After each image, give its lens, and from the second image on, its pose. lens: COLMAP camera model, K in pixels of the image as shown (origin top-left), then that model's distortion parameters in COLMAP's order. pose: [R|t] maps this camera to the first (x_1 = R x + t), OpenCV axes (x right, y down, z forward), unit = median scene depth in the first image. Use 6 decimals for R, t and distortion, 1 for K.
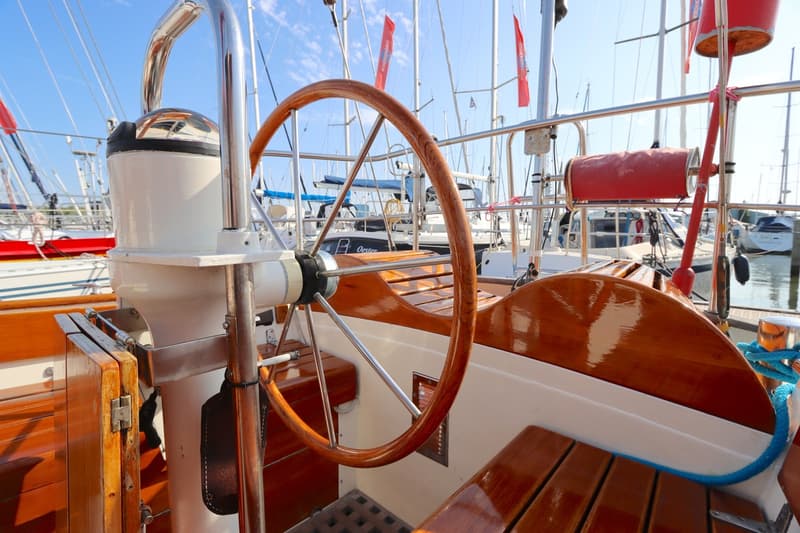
lens RADIAL K [[379.5, 0, 402.1], [0, 379.5, 261.1], [0, 0, 1]] dist [-0.011793, -0.000132]
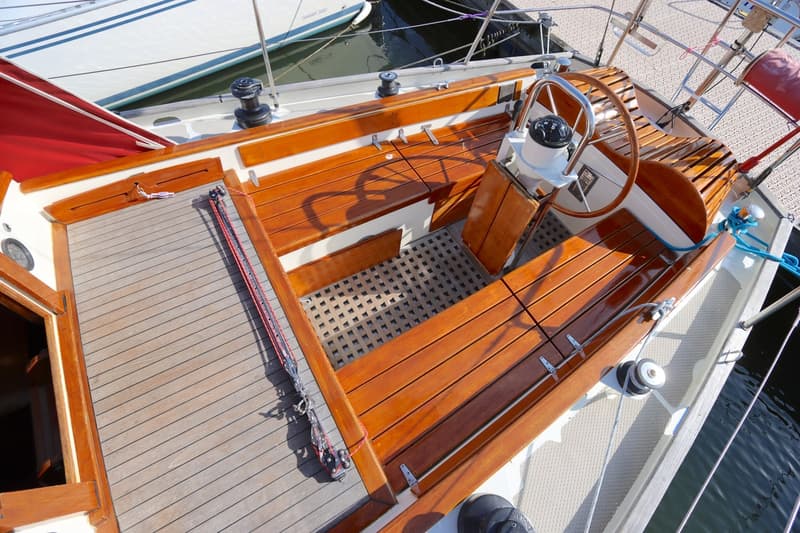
lens RADIAL K [[379.5, 0, 402.1], [0, 379.5, 261.1], [0, 0, 1]] dist [-0.011793, -0.000132]
pose [[0.953492, 0.278157, -0.116109, -0.067251], [-0.071911, 0.584011, 0.808554, -0.126983], [0.292714, -0.762600, 0.576853, -0.115291]]
